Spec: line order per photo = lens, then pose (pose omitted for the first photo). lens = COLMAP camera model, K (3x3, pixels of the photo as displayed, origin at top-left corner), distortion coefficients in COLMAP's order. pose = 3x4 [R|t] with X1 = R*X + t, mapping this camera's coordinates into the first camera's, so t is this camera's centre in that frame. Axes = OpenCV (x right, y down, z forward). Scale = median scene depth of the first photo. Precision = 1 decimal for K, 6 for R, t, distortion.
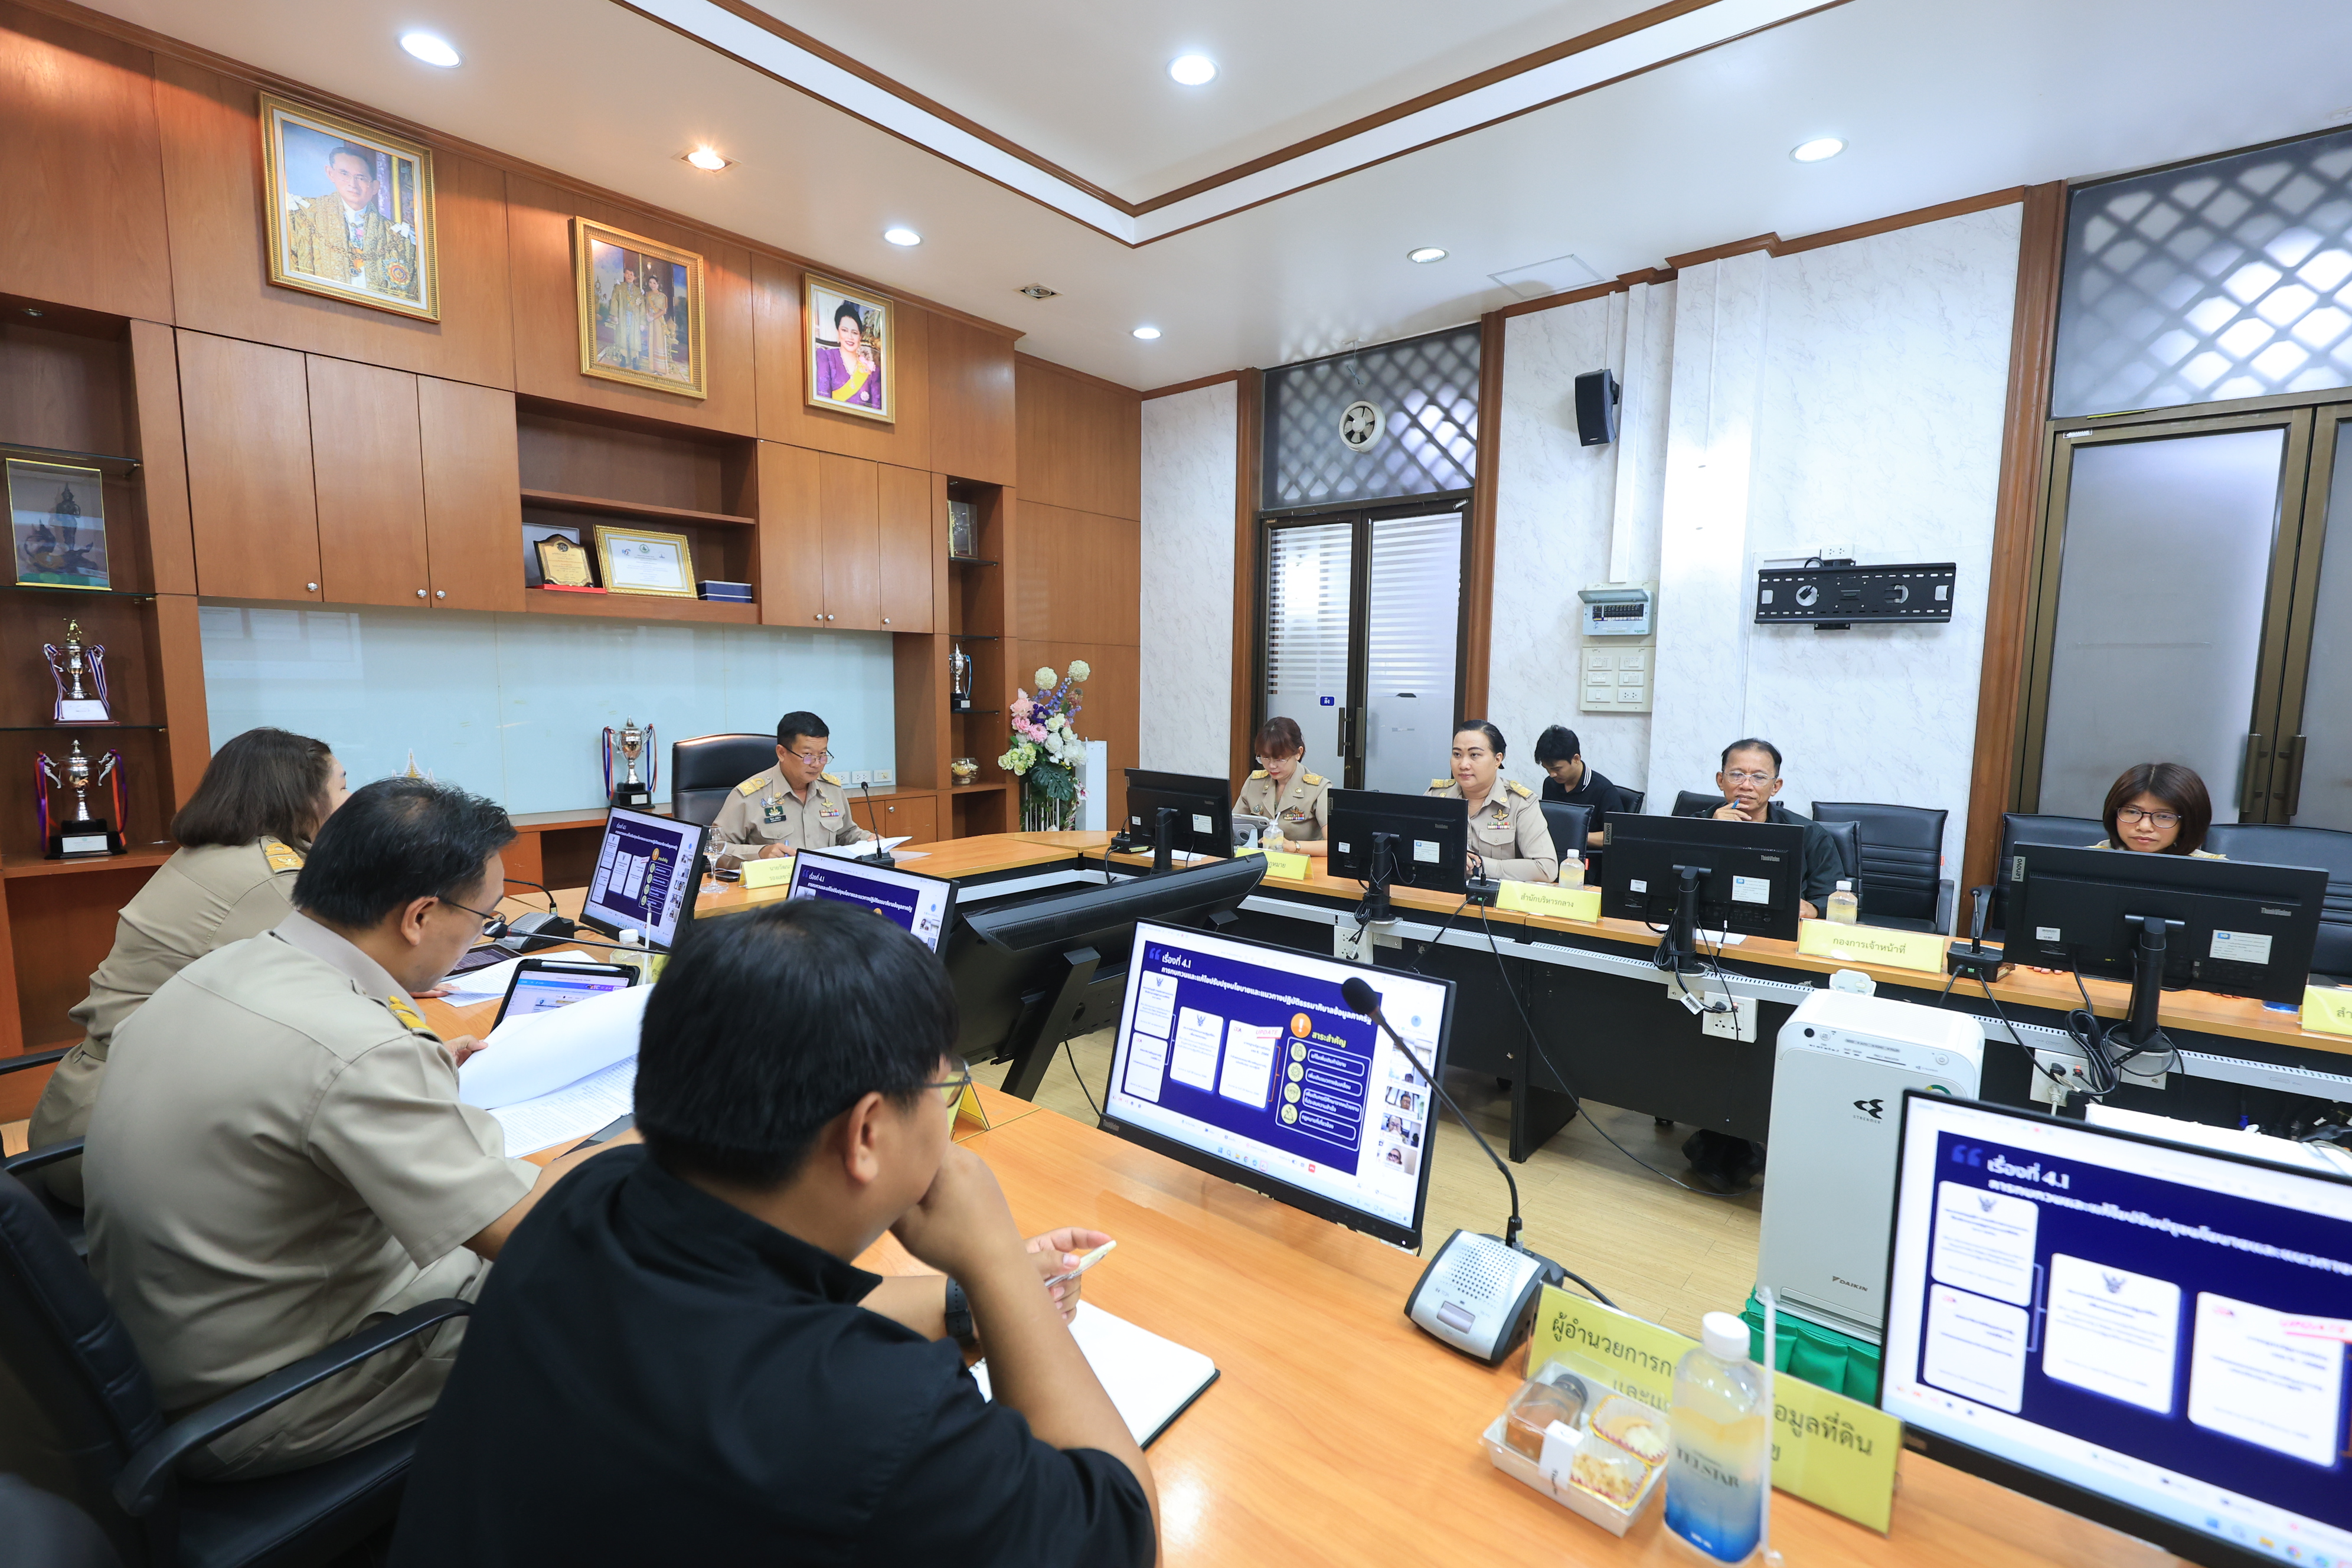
lens RADIAL K [[1058.0, 0, 1197.8], [0, 1058.0, 796.2], [0, 0, 1]] dist [-0.000825, -0.000552]
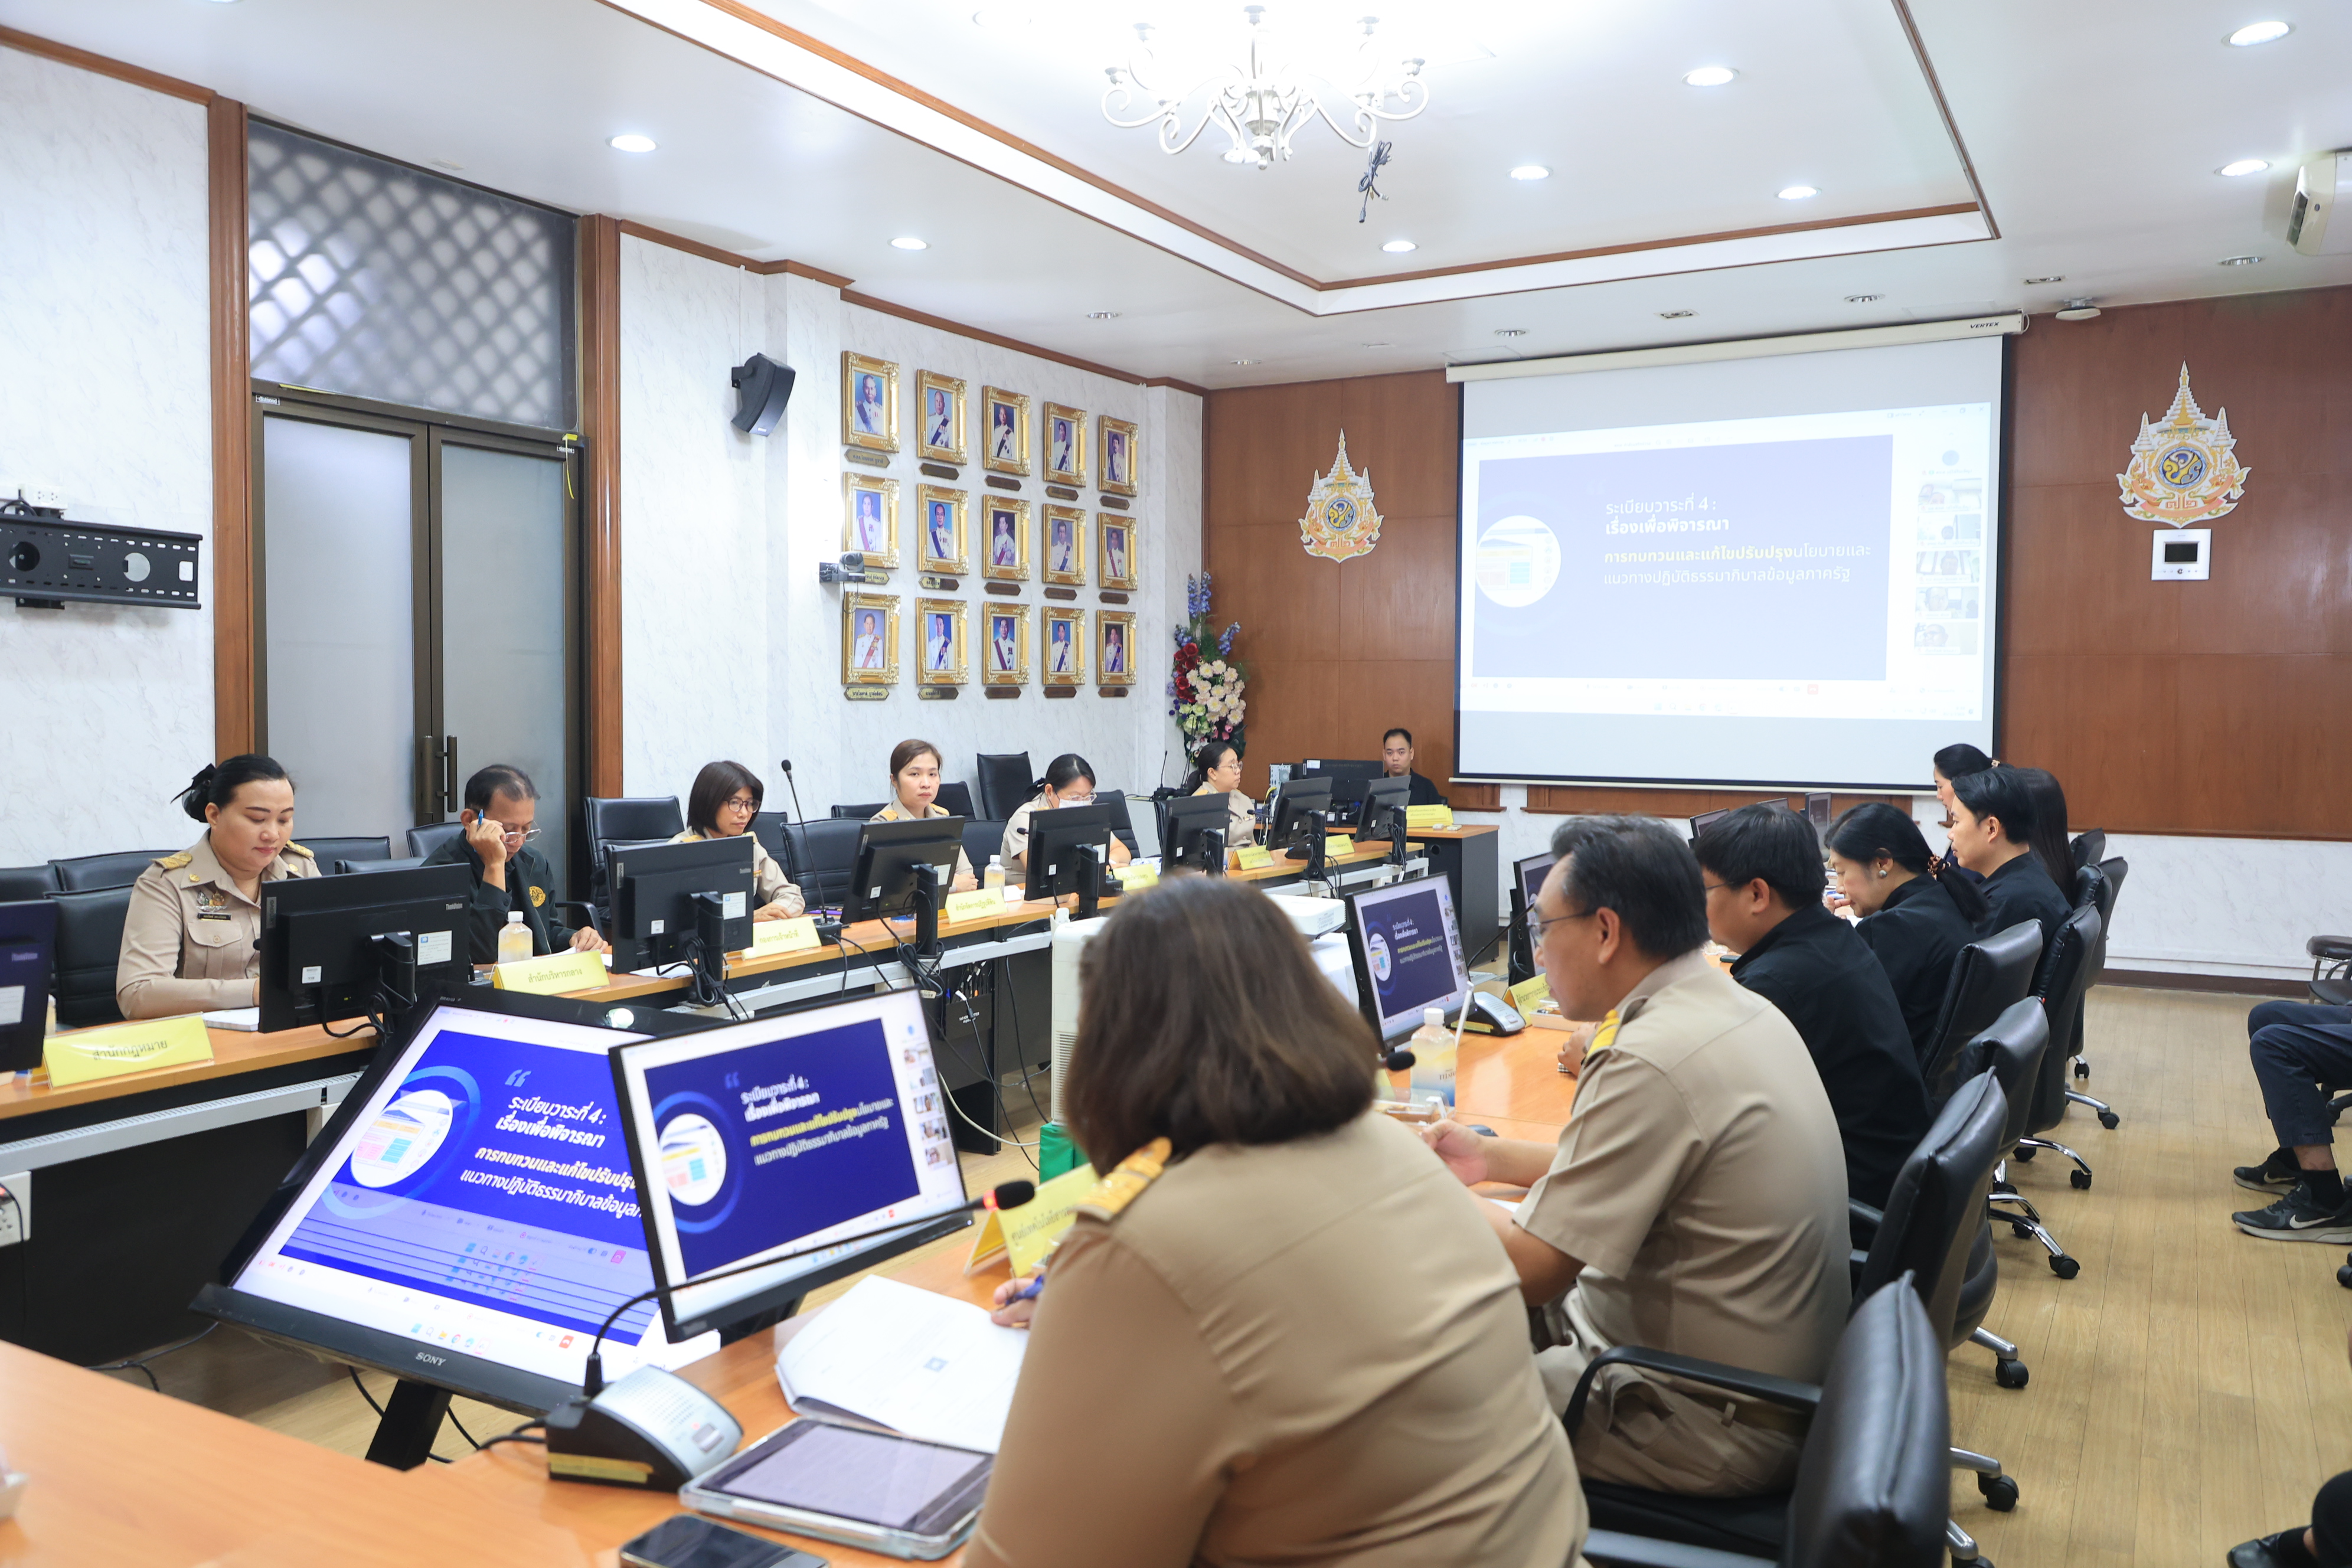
lens RADIAL K [[1806.4, 0, 1120.6], [0, 1806.4, 781.6], [0, 0, 1]] dist [-0.025277, 0.007042]
pose [[-0.164431, -0.057268, 0.984725, -0.702061], [0.096123, 0.992631, 0.073779, -0.067991], [-0.981694, 0.106786, -0.157715, 0.537487]]
